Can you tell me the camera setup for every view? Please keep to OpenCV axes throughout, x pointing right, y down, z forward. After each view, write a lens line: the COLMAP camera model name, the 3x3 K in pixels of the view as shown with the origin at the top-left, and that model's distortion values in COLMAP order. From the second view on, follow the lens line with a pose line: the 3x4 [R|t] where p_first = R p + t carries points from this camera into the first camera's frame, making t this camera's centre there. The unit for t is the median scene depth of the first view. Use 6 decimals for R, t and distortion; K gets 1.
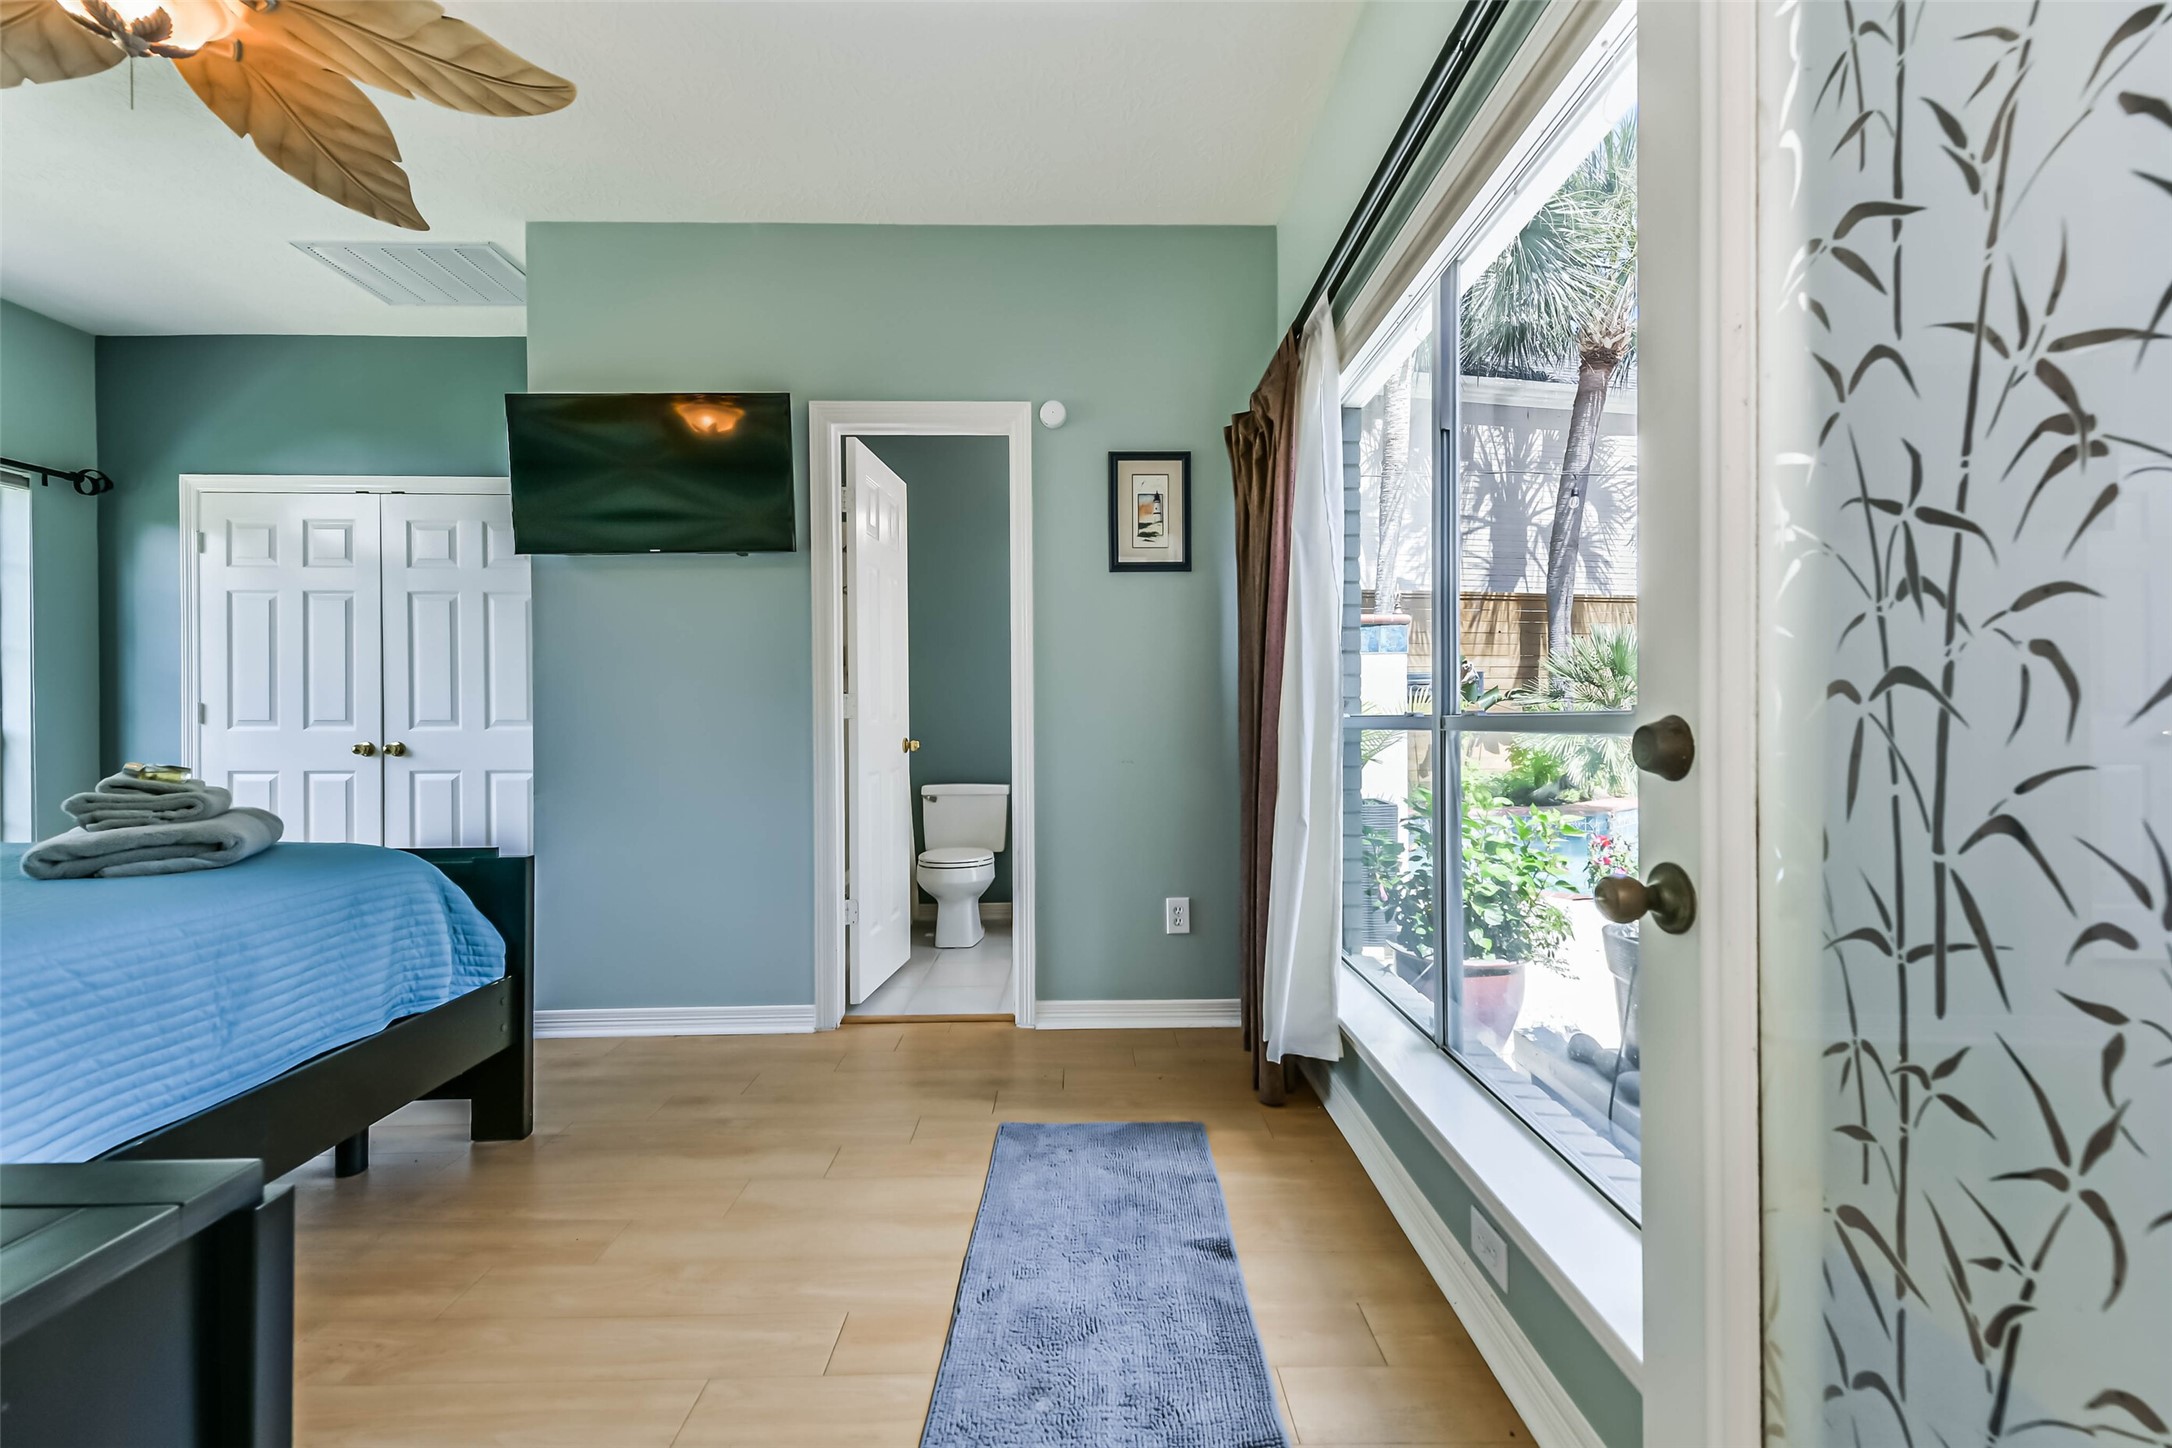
lens RADIAL K [[857.8, 0, 1076.7], [0, 857.8, 724.4], [0, 0, 1]] dist [0.023792, -0.004435]
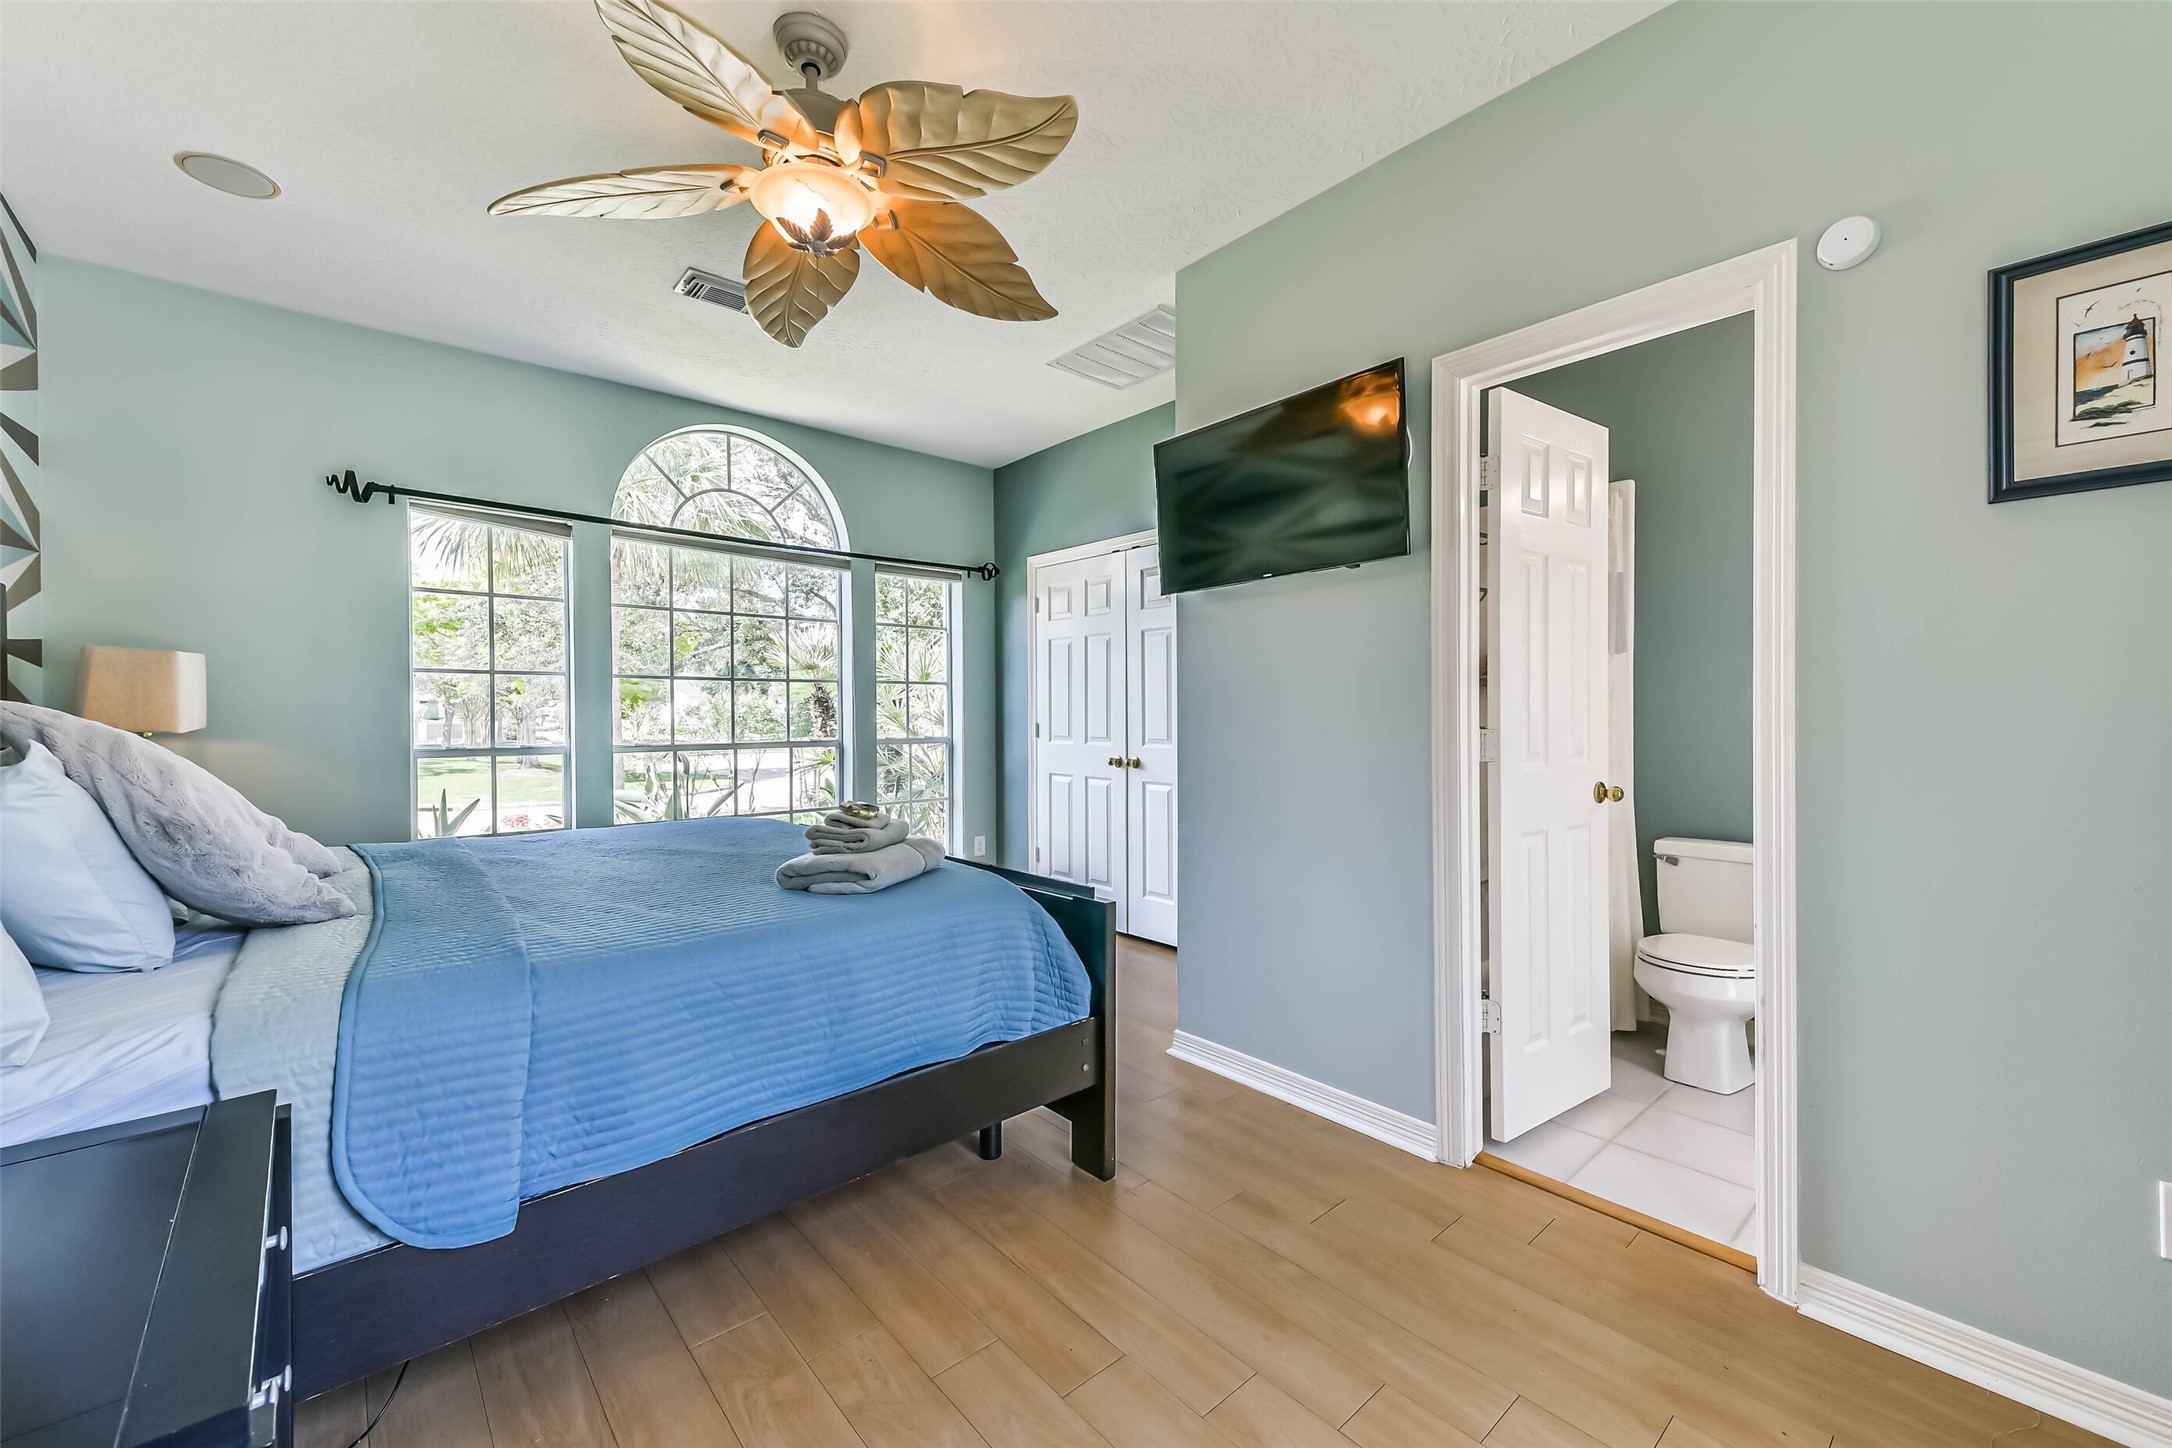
lens RADIAL K [[857.8, 0, 1084.6], [0, 857.8, 724.5], [0, 0, 1]] dist [0.023792, -0.004435]
pose [[0.663100, 0.008063, -0.748487, 0.074116], [-0.001730, 0.999956, 0.009239, -0.049884], [0.748529, -0.004831, 0.663085, 0.247515]]
